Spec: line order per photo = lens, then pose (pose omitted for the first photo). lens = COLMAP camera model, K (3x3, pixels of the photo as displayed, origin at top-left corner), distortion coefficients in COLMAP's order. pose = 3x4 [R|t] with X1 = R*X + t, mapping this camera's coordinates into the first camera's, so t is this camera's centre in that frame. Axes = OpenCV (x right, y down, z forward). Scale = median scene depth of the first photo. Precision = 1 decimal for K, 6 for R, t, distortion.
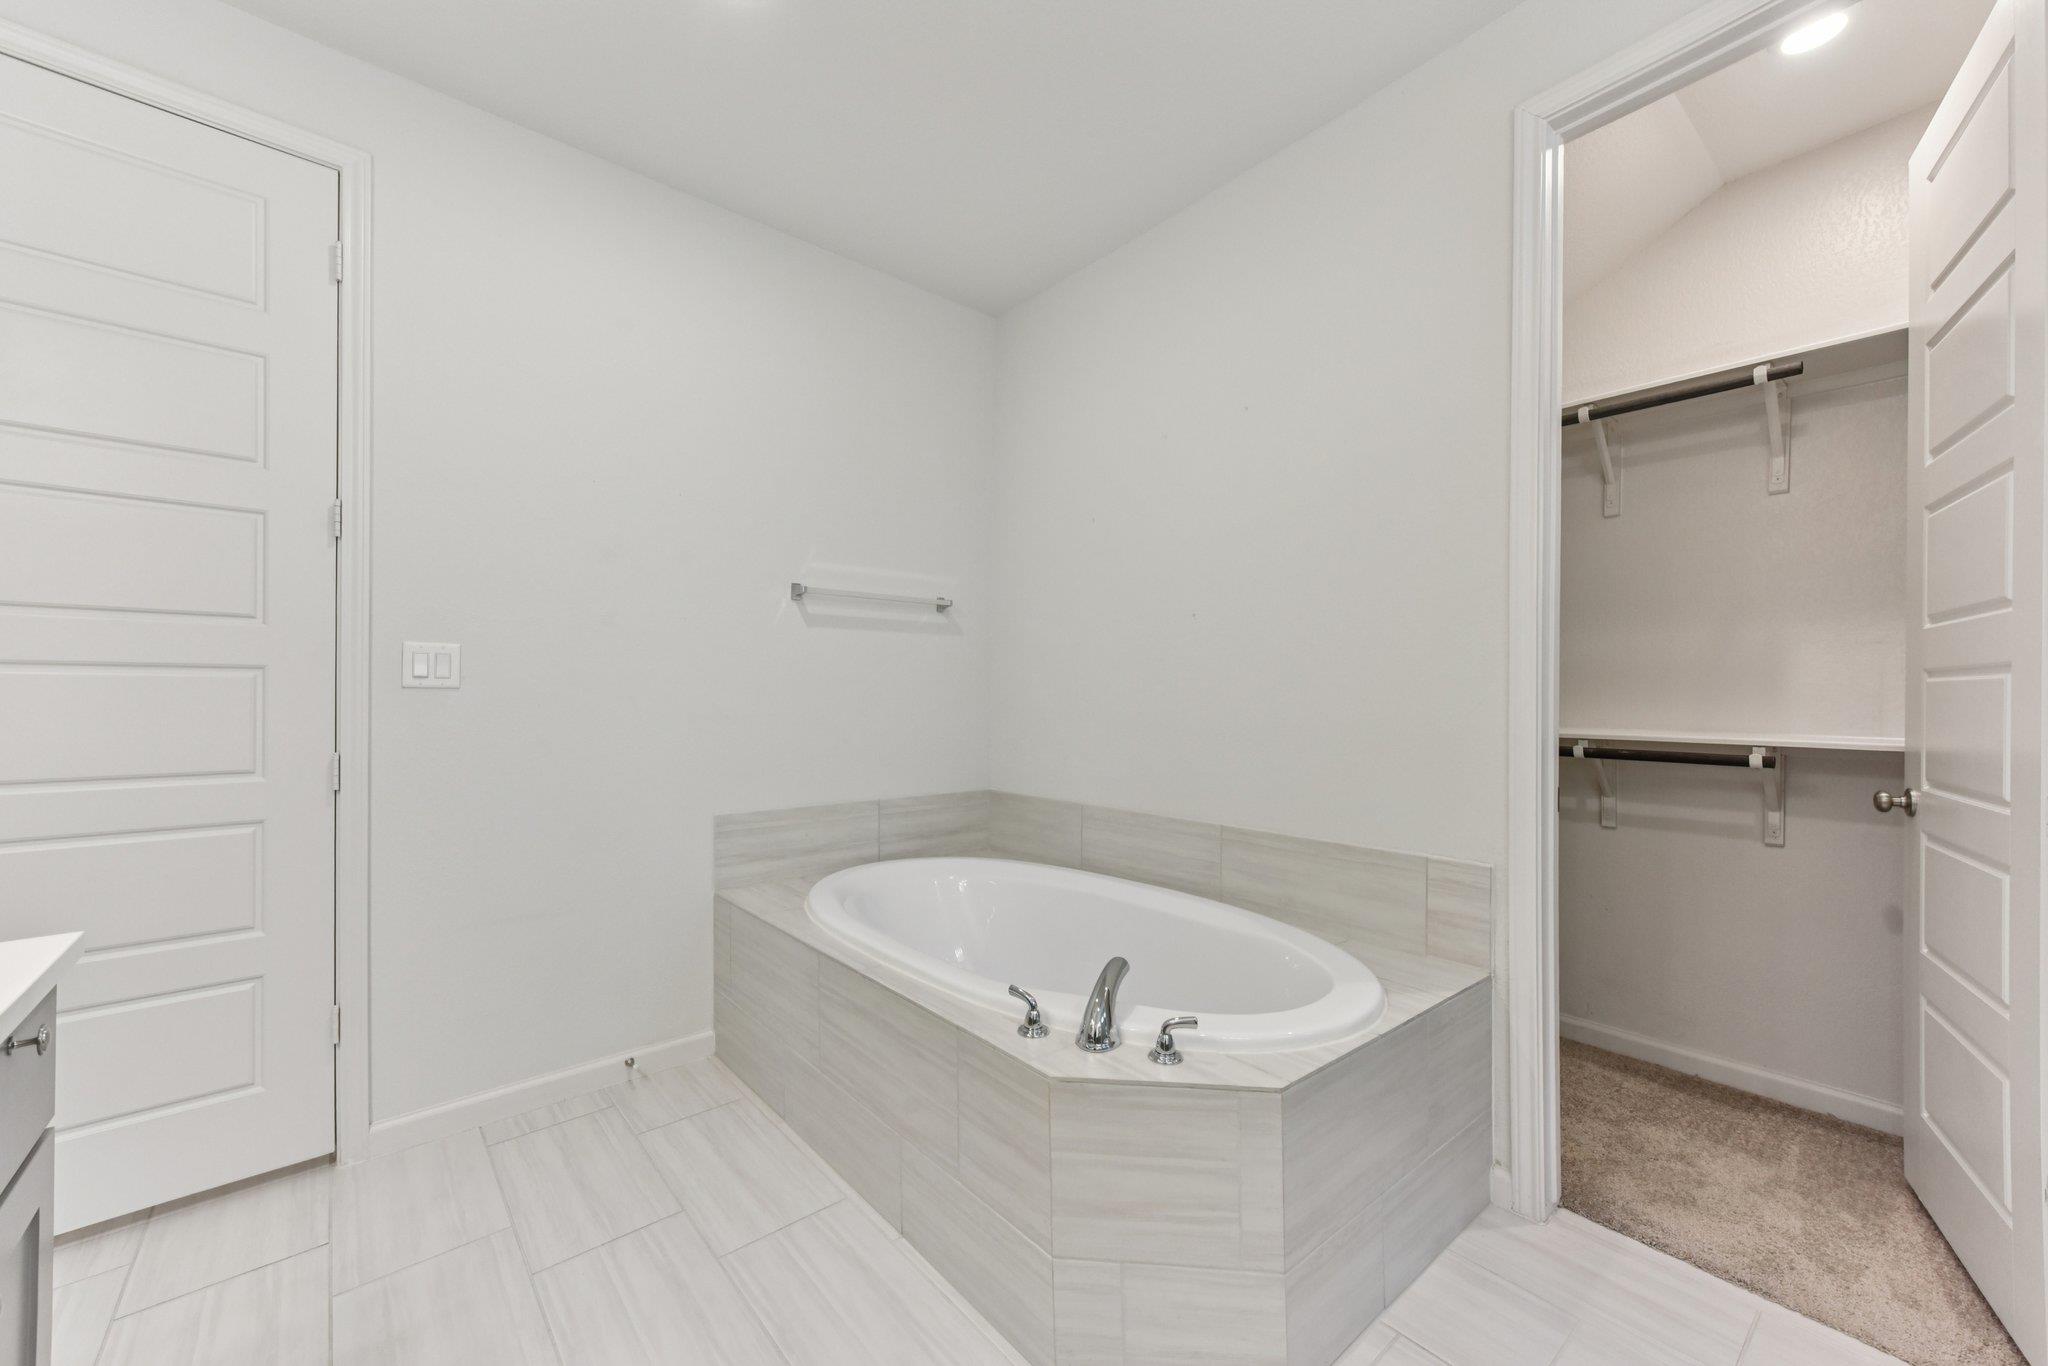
lens RADIAL K [[798.7, 0, 1020.8], [0, 798.7, 688.4], [0, 0, 1]] dist [0.025631, -0.000299]
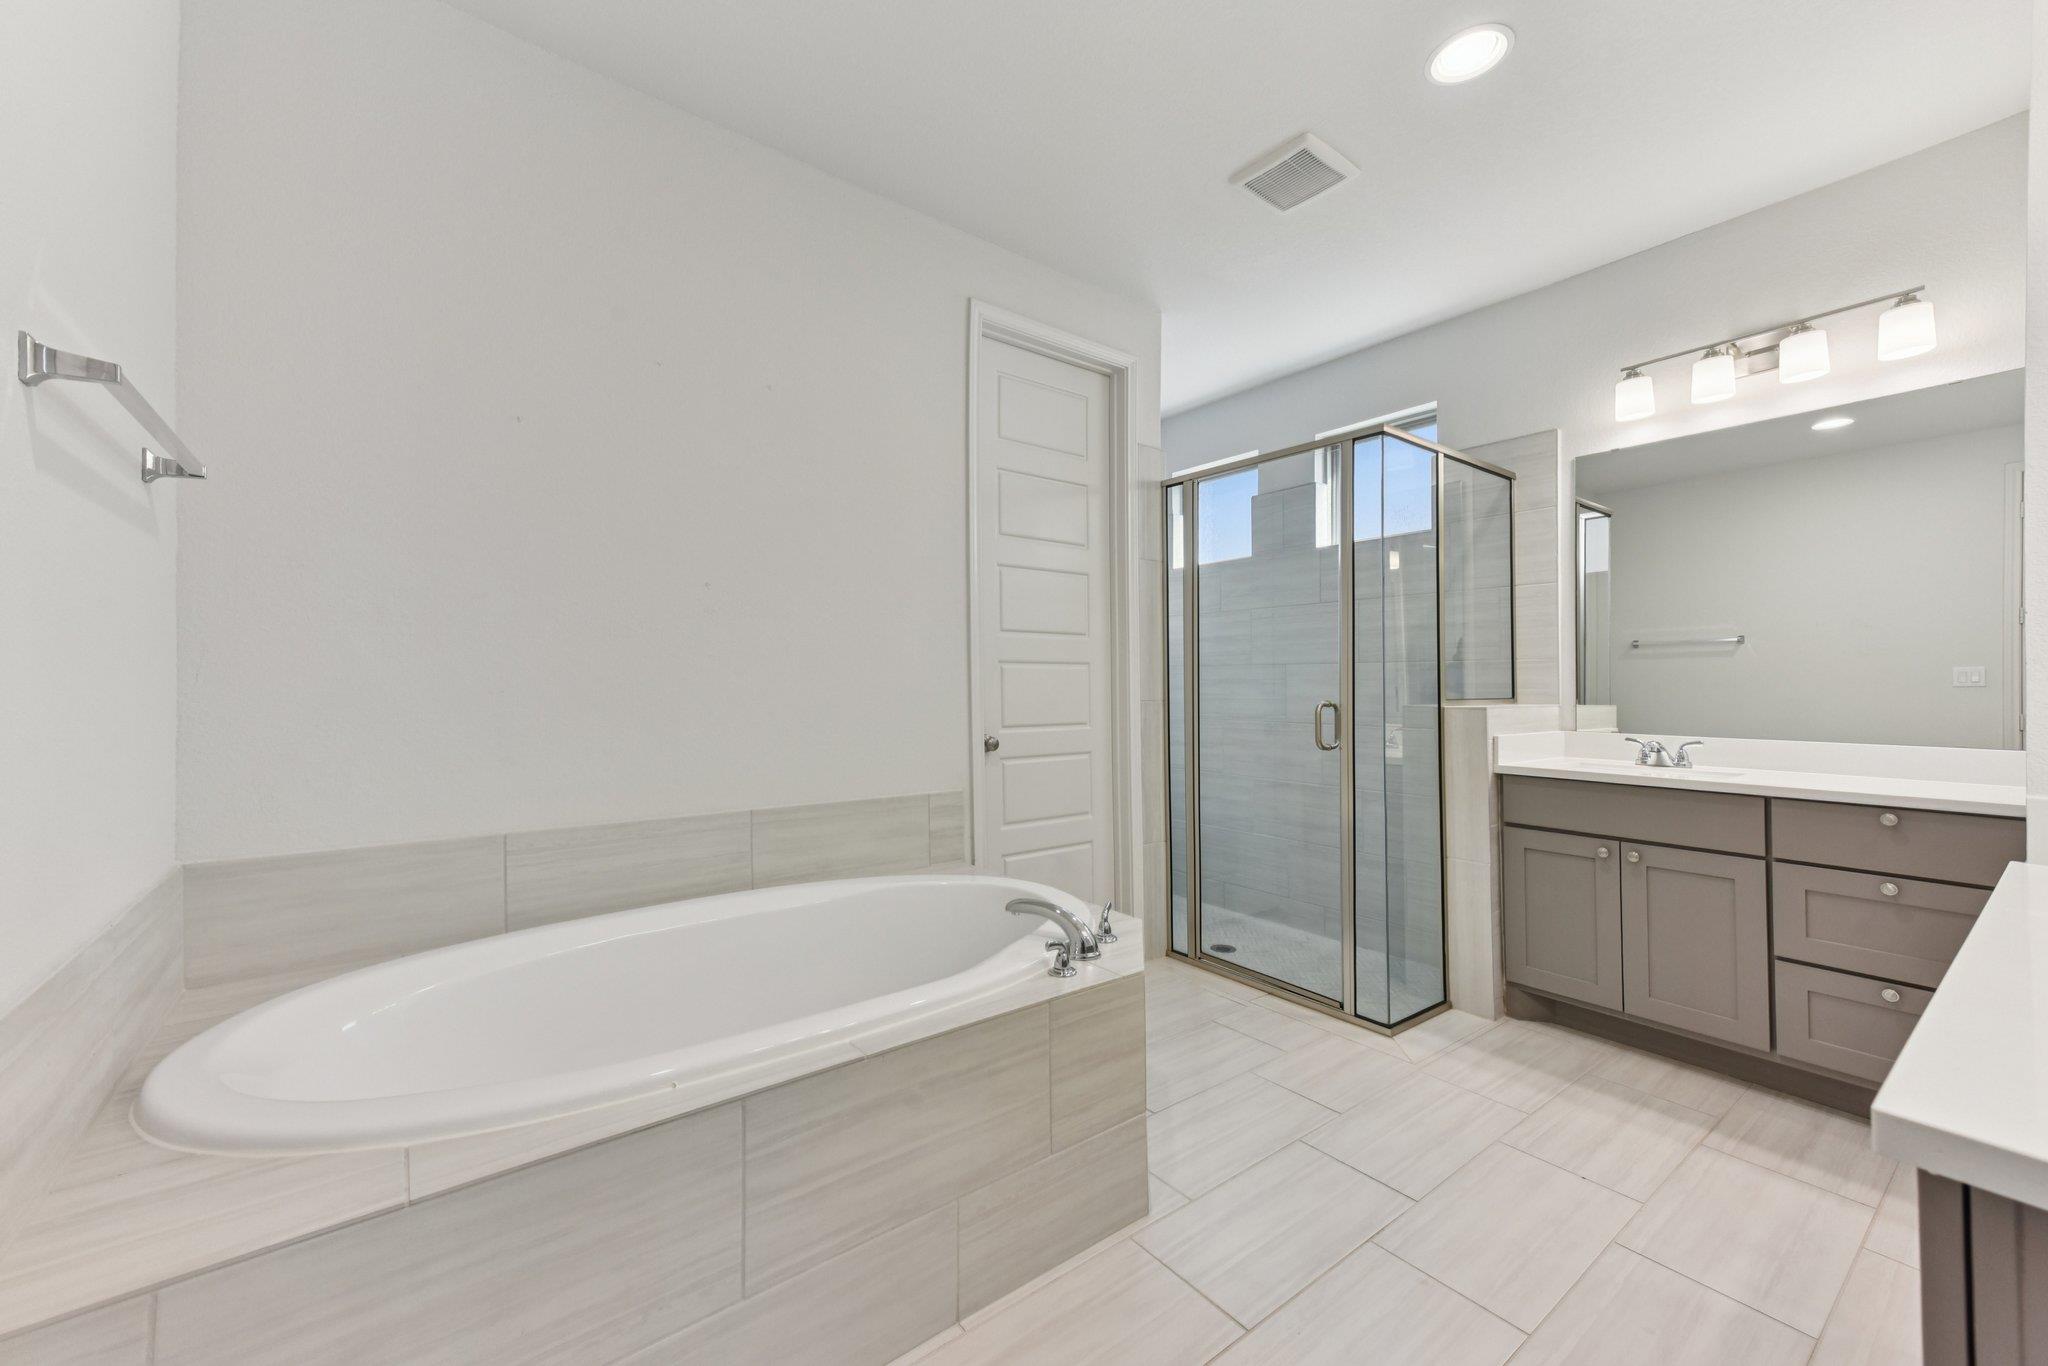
lens RADIAL K [[798.7, 0, 1021.5], [0, 798.7, 665.2], [0, 0, 1]] dist [0.025631, -0.000299]
pose [[0.047844, 0.018746, 0.998679, -1.142677], [-0.015439, 0.999718, -0.018026, 0.012466], [-0.998735, -0.014556, 0.048120, 1.021741]]
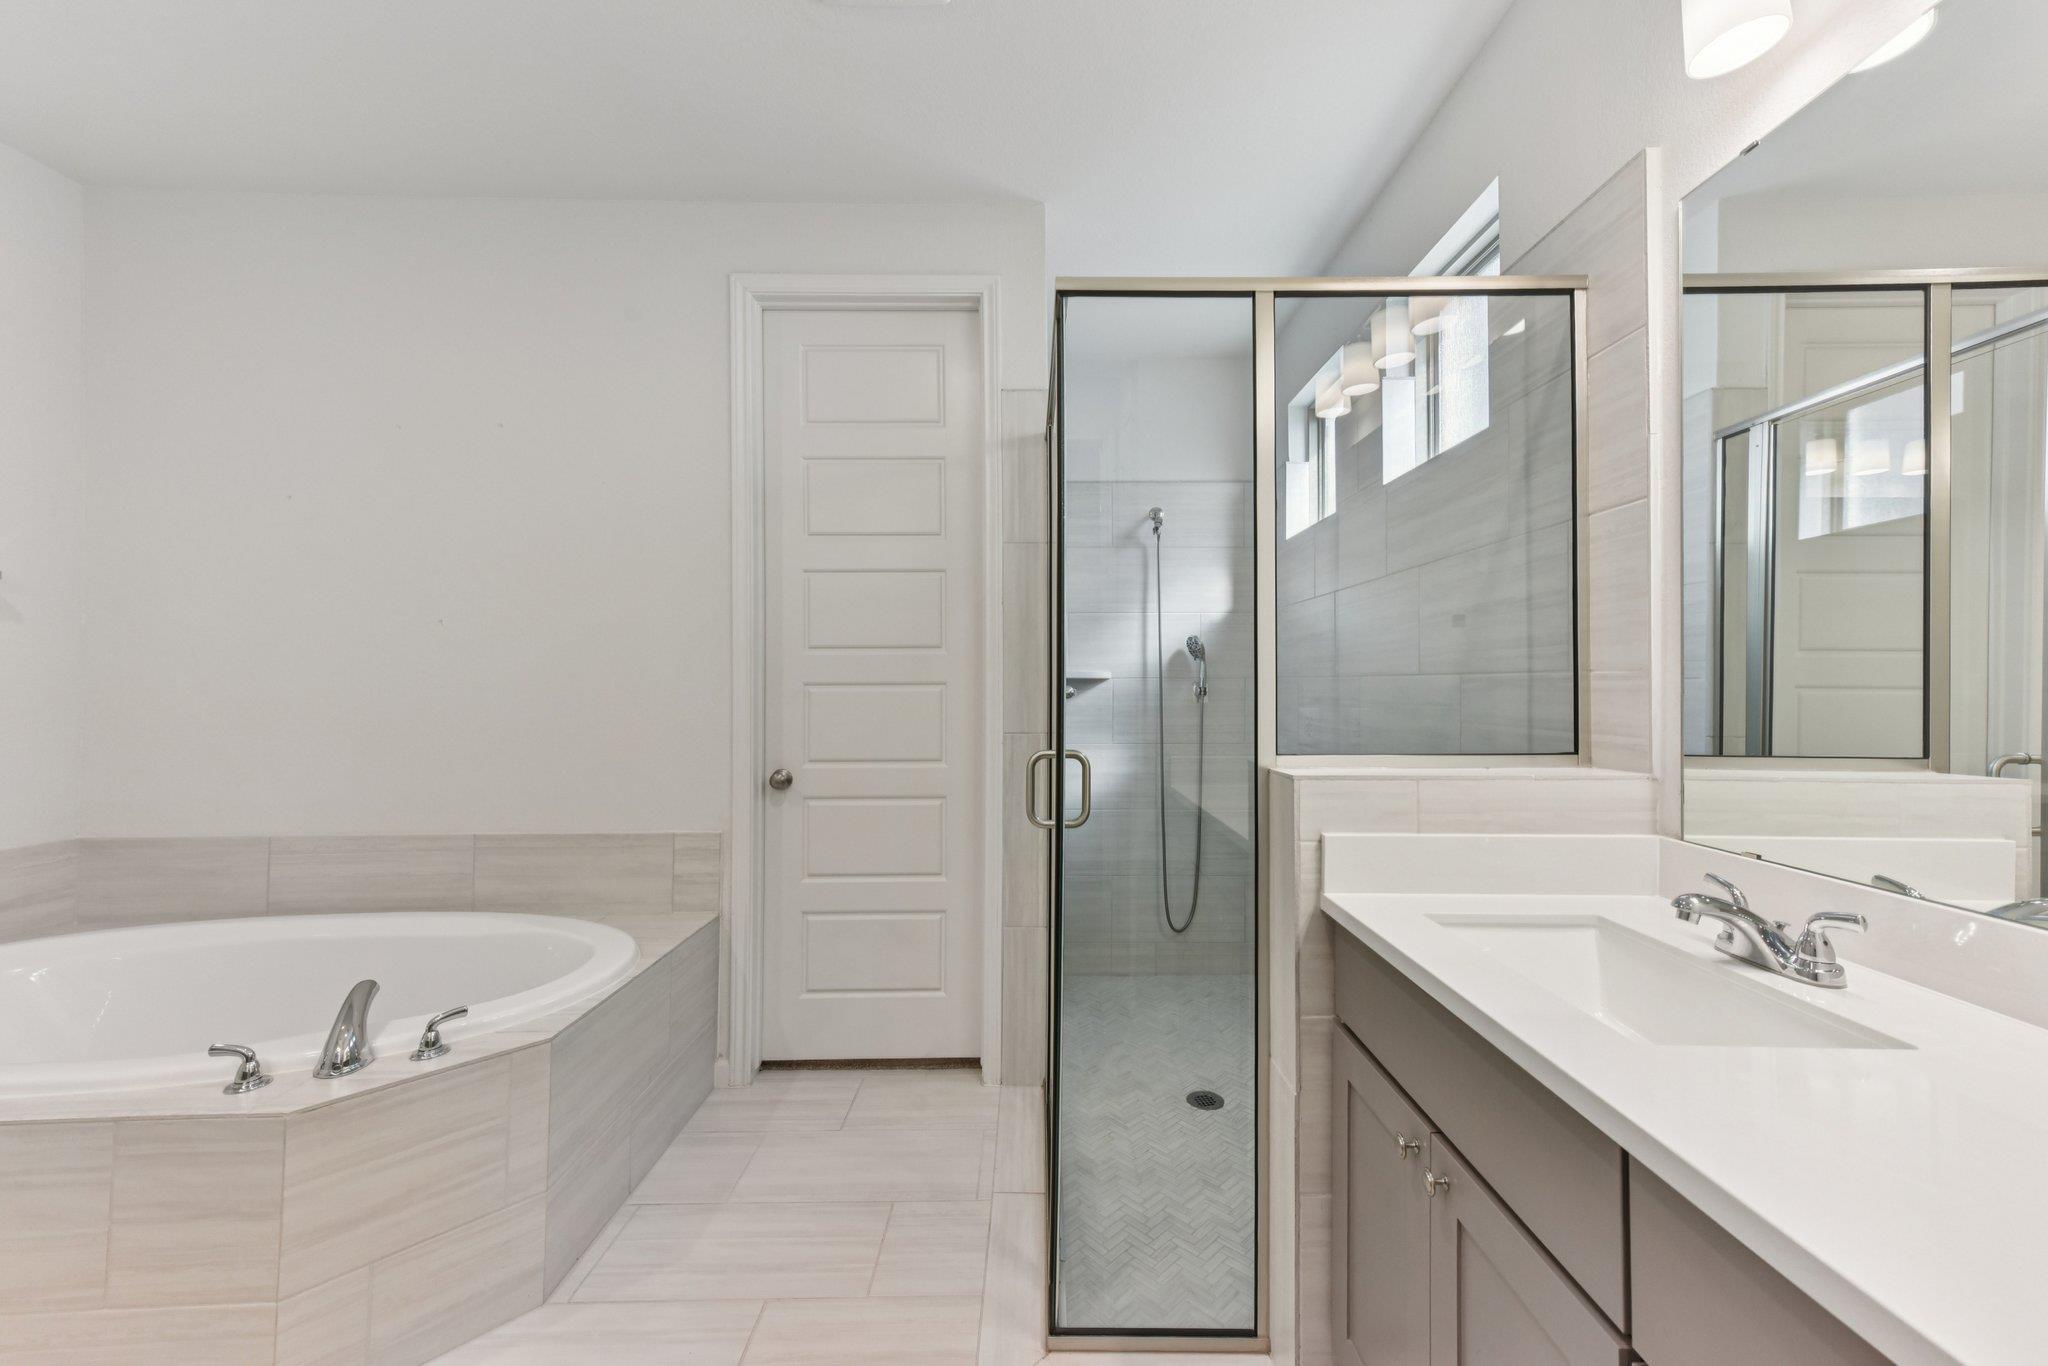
lens RADIAL K [[798.7, 0, 1036.1], [0, 798.7, 666.3], [0, 0, 1]] dist [0.025631, -0.000299]
pose [[0.636062, 0.012337, 0.771539, -0.145640], [-0.005117, 0.999918, -0.011771, -0.053465], [-0.771621, 0.003539, 0.636073, -0.316591]]
